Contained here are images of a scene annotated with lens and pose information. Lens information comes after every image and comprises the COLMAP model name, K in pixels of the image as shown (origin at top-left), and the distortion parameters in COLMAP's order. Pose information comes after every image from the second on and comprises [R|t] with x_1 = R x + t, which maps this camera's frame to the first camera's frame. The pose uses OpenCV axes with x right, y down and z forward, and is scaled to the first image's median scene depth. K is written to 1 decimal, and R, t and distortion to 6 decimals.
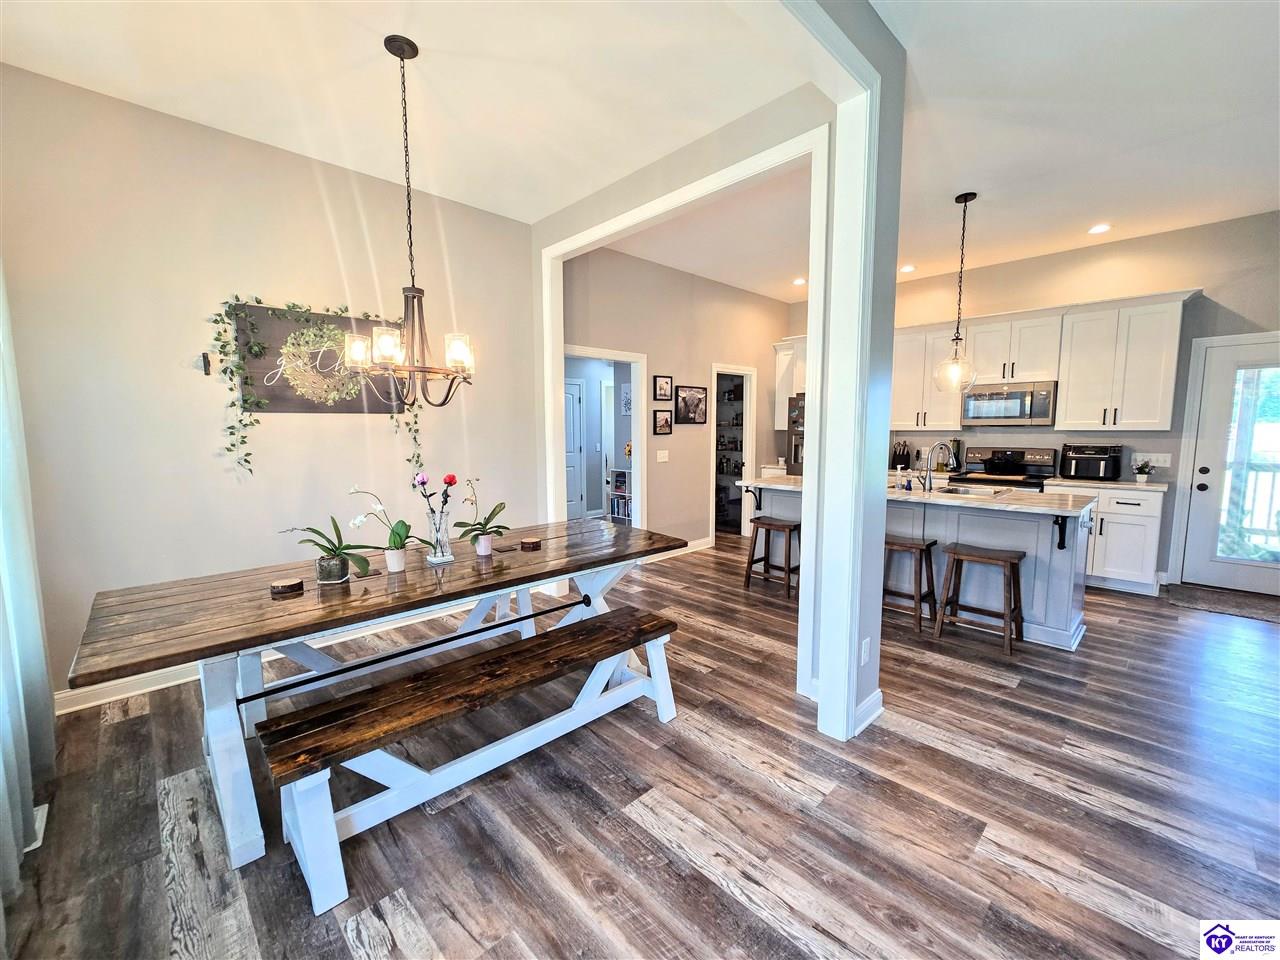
lens RADIAL K [[530.5, 0, 636.8], [0, 530.5, 481.3], [0, 0, 1]] dist [-0.003268, 0.000990]
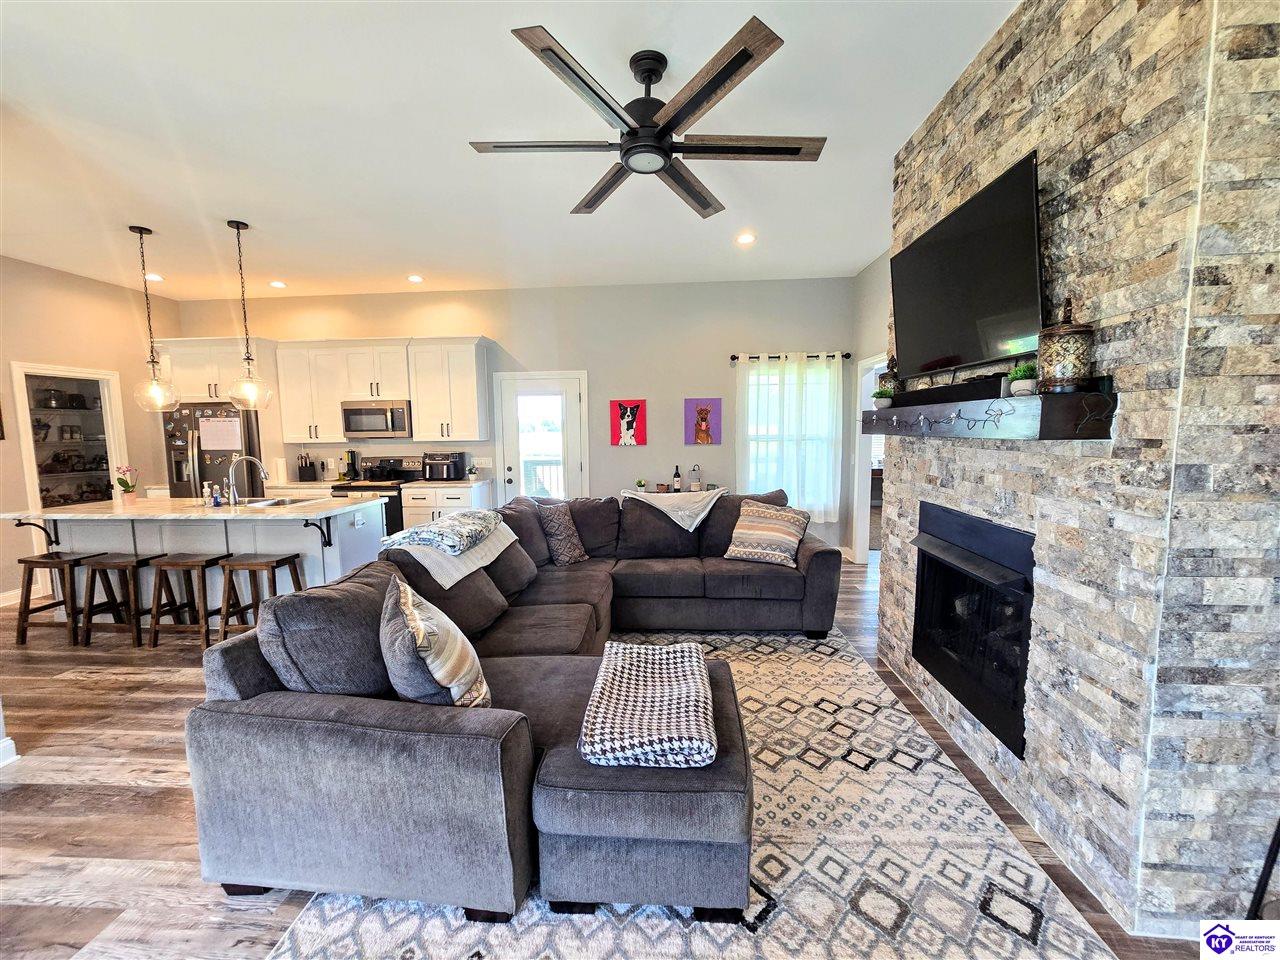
lens RADIAL K [[530.5, 0, 636.2], [0, 530.5, 477.7], [0, 0, 1]] dist [-0.003268, 0.000990]
pose [[0.738503, -0.066933, 0.670920, 0.360099], [0.078596, 0.996823, 0.012932, 0.009937], [-0.669654, 0.043181, 0.741417, -0.225206]]
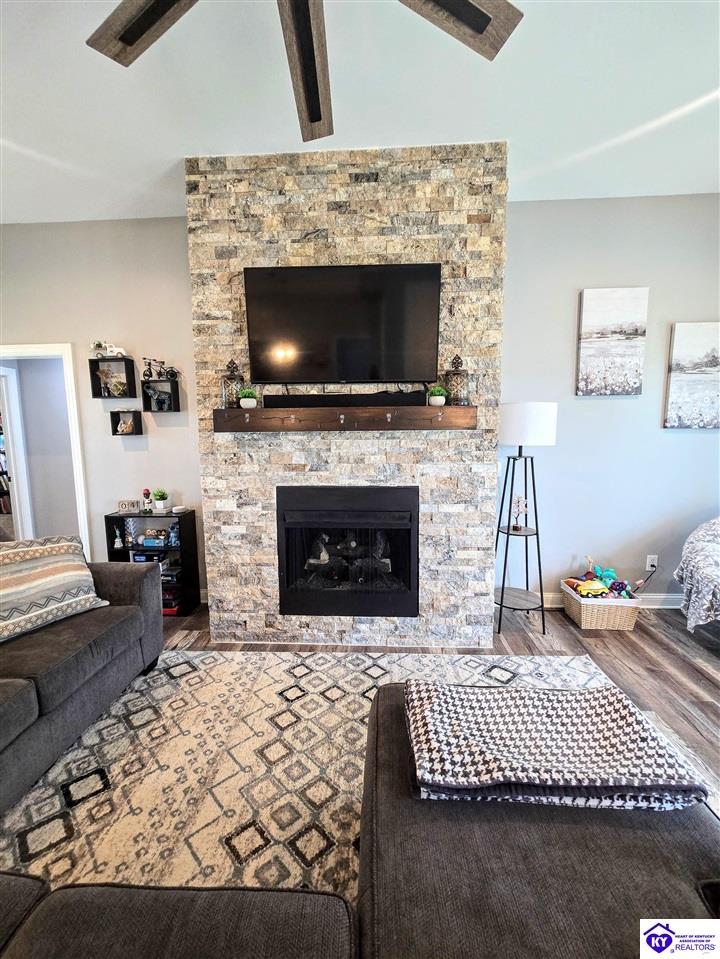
lens RADIAL K [[397.5, 0, 368.4], [0, 397.5, 472.6], [0, 0, 1]] dist [-0.003268, 0.000990]
pose [[-0.696519, -0.070304, 0.714086, 0.526930], [0.084617, 0.980196, 0.179039, -0.036143], [-0.712532, 0.185127, -0.676777, 0.282387]]
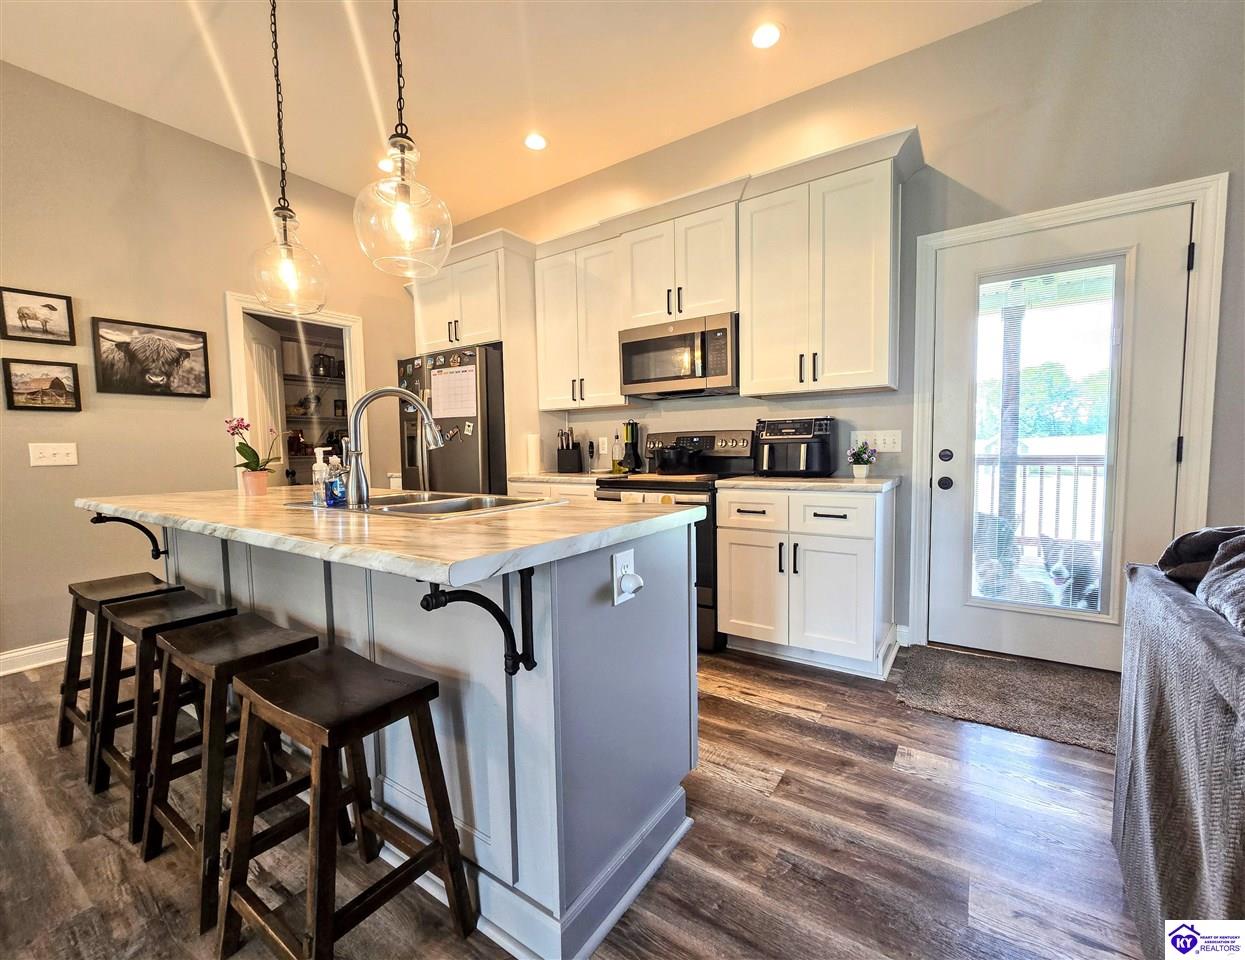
lens RADIAL K [[523.2, 0, 634.5], [0, 523.2, 476.2], [0, 0, 1]] dist [-0.002465, 0.000014]
pose [[0.973252, -0.024131, 0.228468, 0.547629], [0.034739, 0.998491, -0.042523, 0.015401], [-0.227097, 0.049323, 0.972622, 0.466565]]
